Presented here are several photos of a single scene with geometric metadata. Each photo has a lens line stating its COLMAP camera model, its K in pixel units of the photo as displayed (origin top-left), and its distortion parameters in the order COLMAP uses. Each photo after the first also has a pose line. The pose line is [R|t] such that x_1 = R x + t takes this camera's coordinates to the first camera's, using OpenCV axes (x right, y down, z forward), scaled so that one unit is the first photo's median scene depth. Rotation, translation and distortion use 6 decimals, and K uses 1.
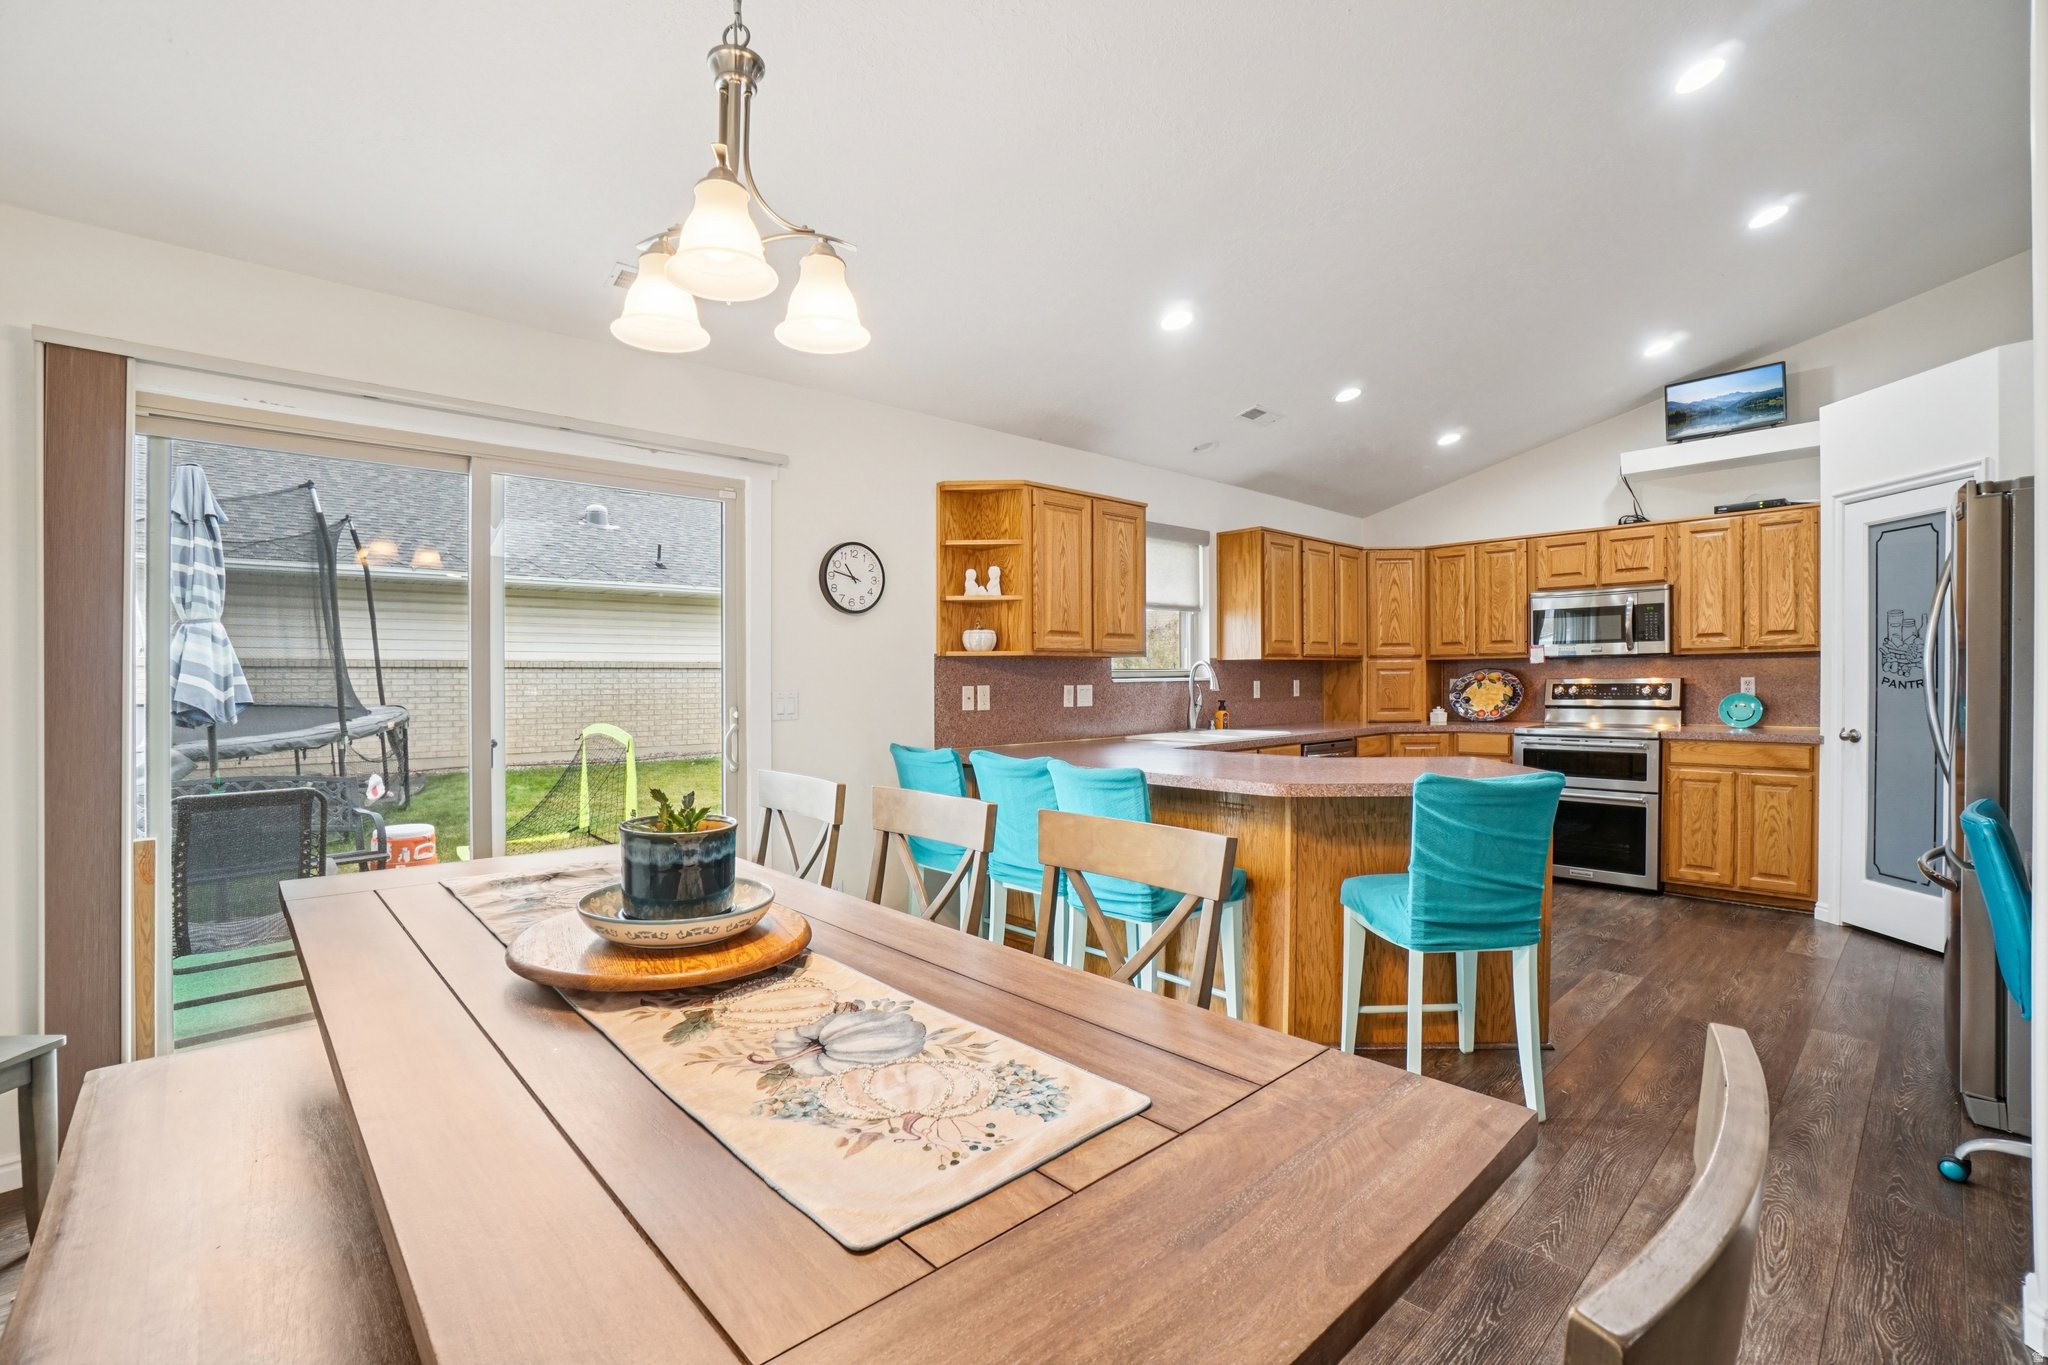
lens RADIAL K [[900.5, 0, 1029.0], [0, 900.5, 687.3], [0, 0, 1]] dist [-0.014164, 0.000624]
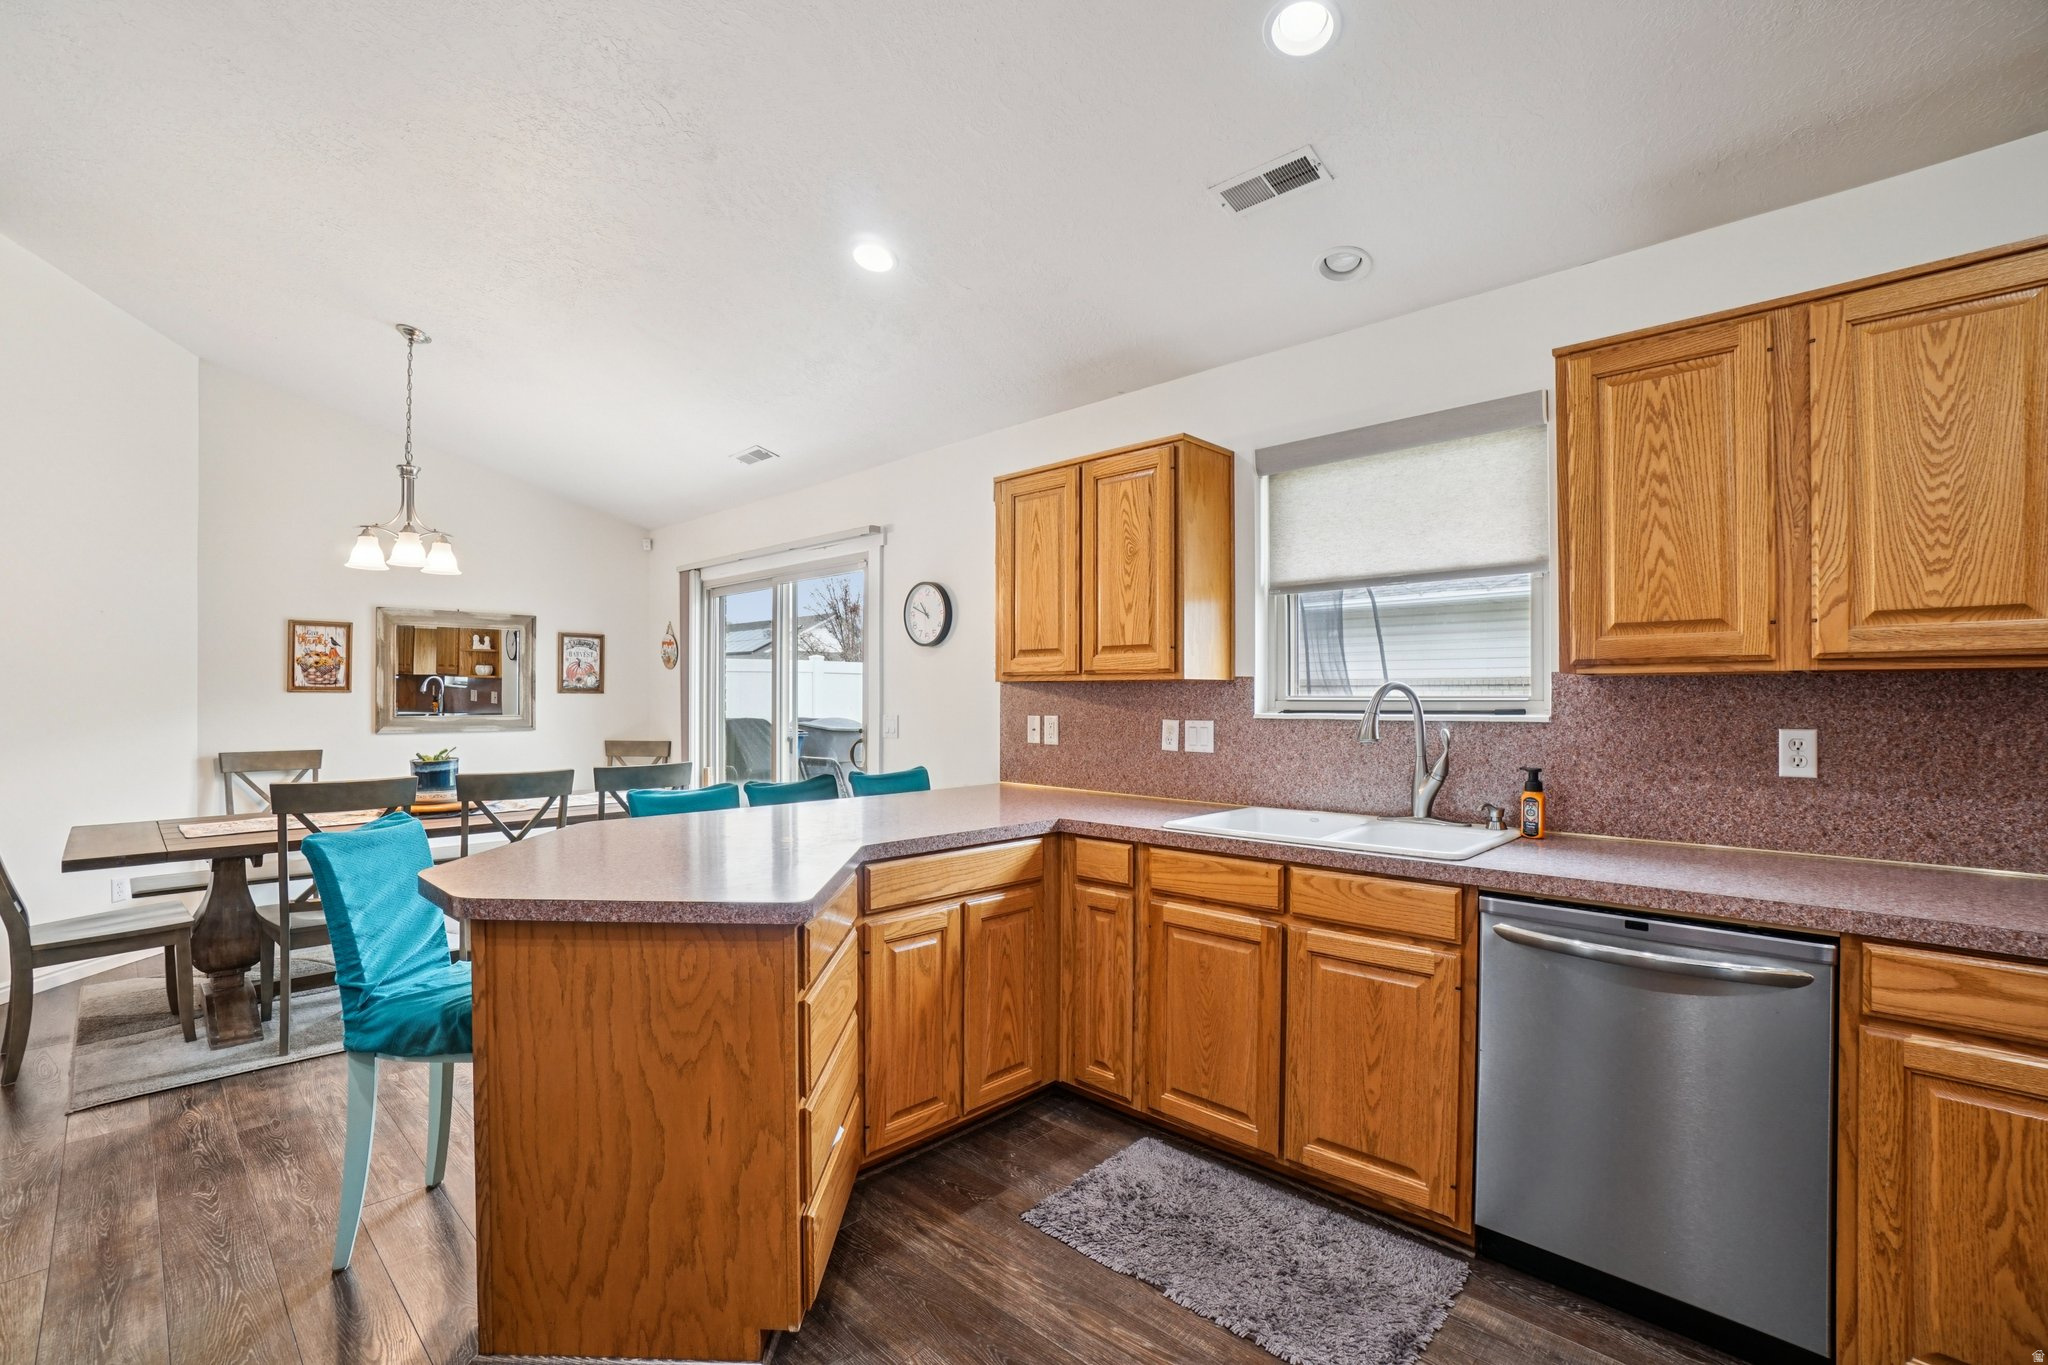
lens RADIAL K [[919.3, 0, 989.0], [0, 919.3, 685.1], [0, 0, 1]] dist [-0.049406, 0.000196]
pose [[0.029489, -0.002334, -0.999562, 0.690888], [-0.011619, 0.999929, -0.002677, -0.023488], [0.999498, 0.011693, 0.029460, 0.771367]]
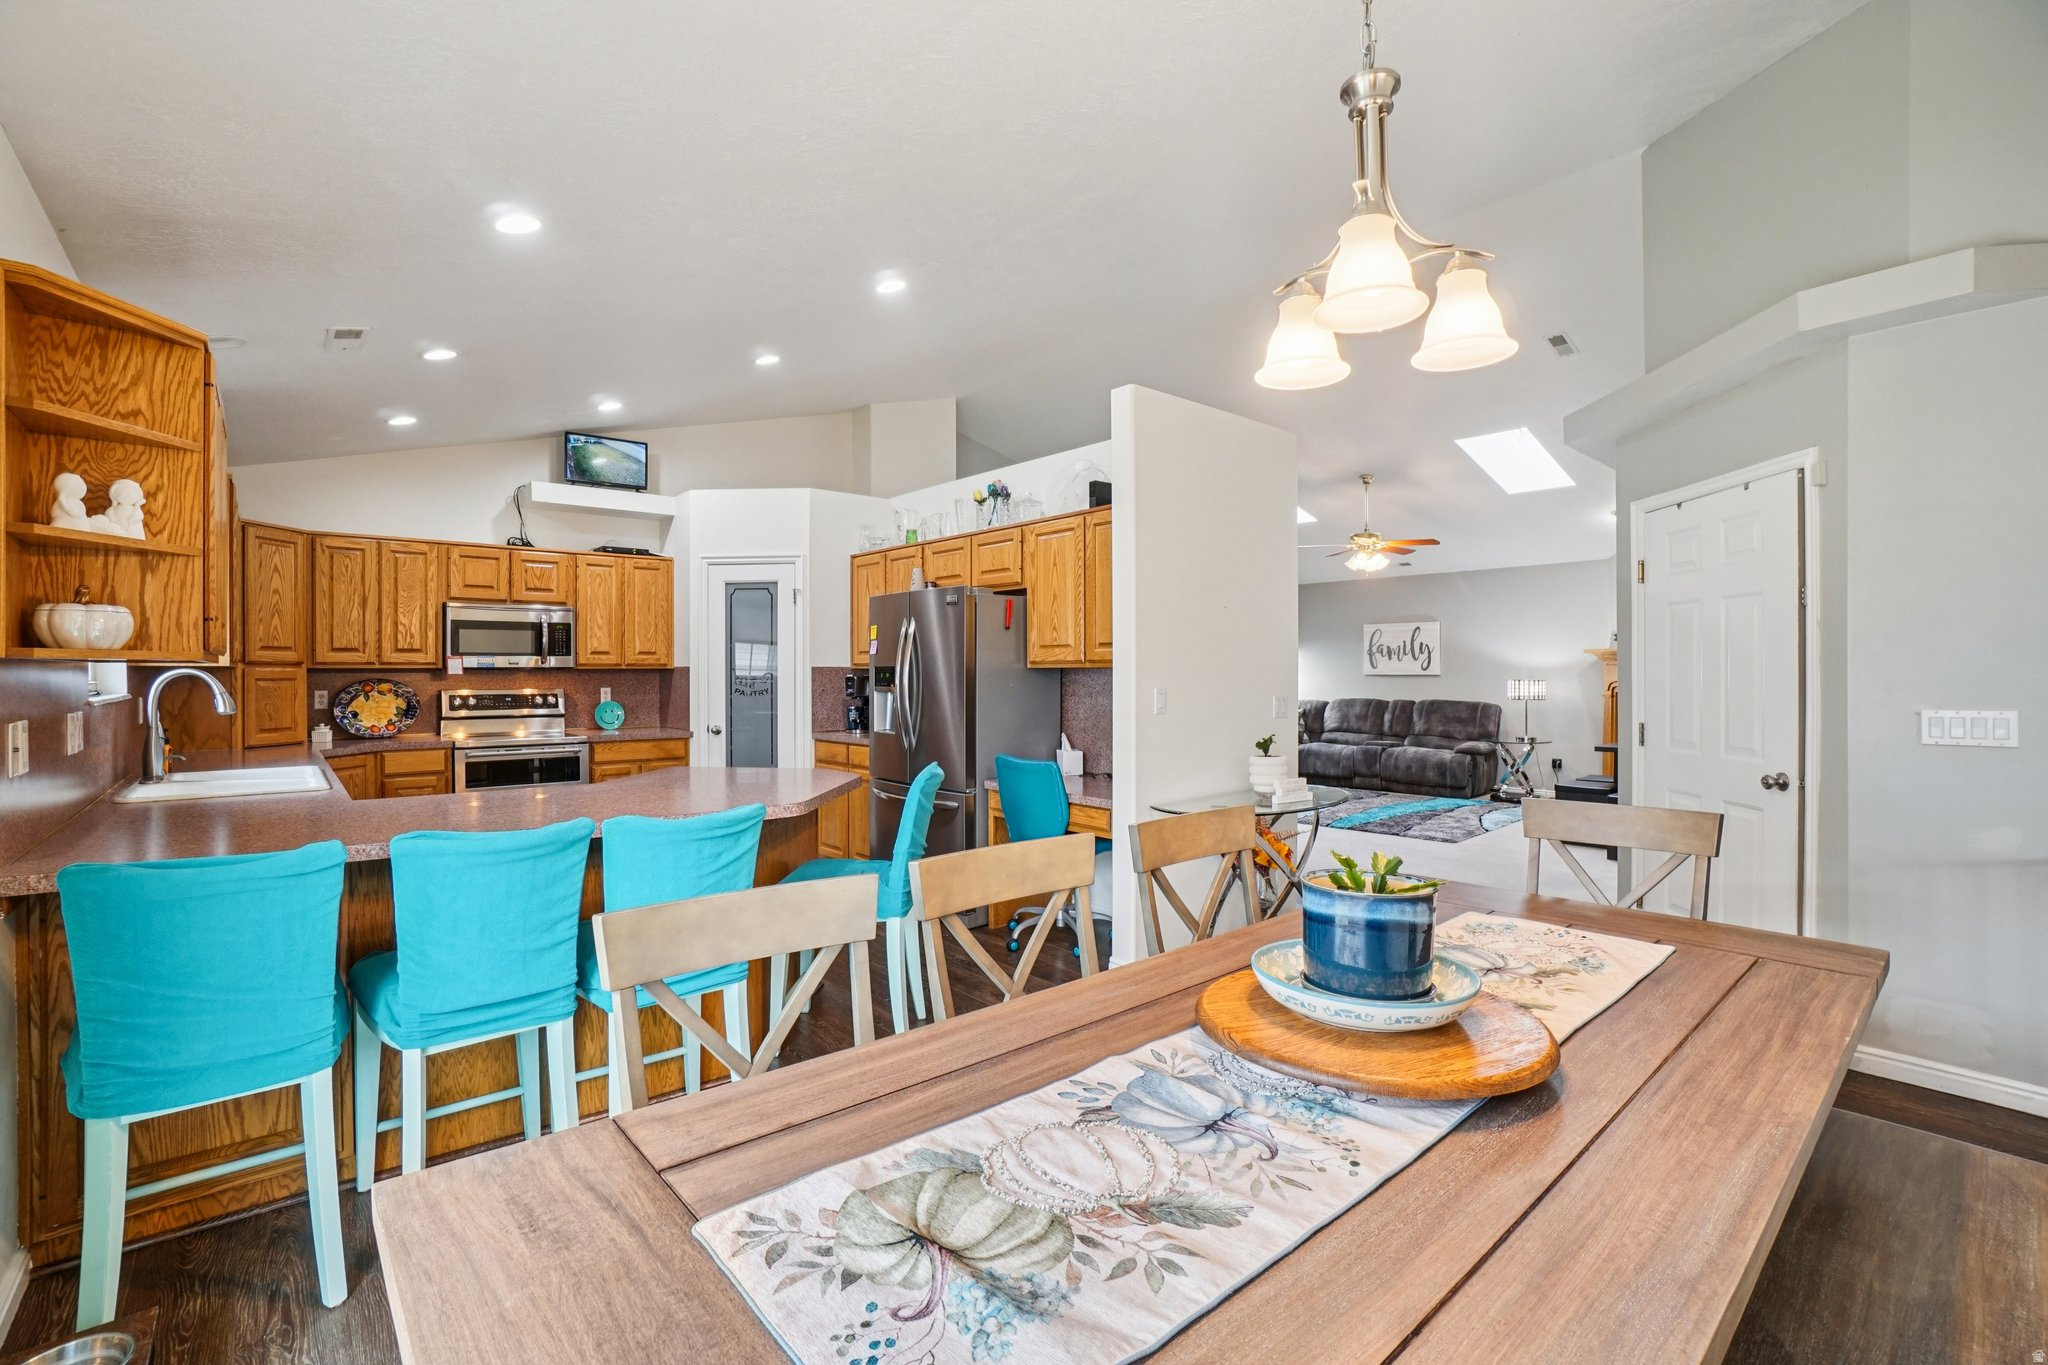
lens RADIAL K [[872.4, 0, 1024.0], [0, 872.4, 682.5], [0, 0, 1]] dist [-0.042921, 0.000281]
pose [[0.039139, -0.001664, 0.999232, -0.373966], [0.008085, 0.999966, 0.001349, -0.016044], [-0.999201, 0.008026, 0.039151, 0.386359]]
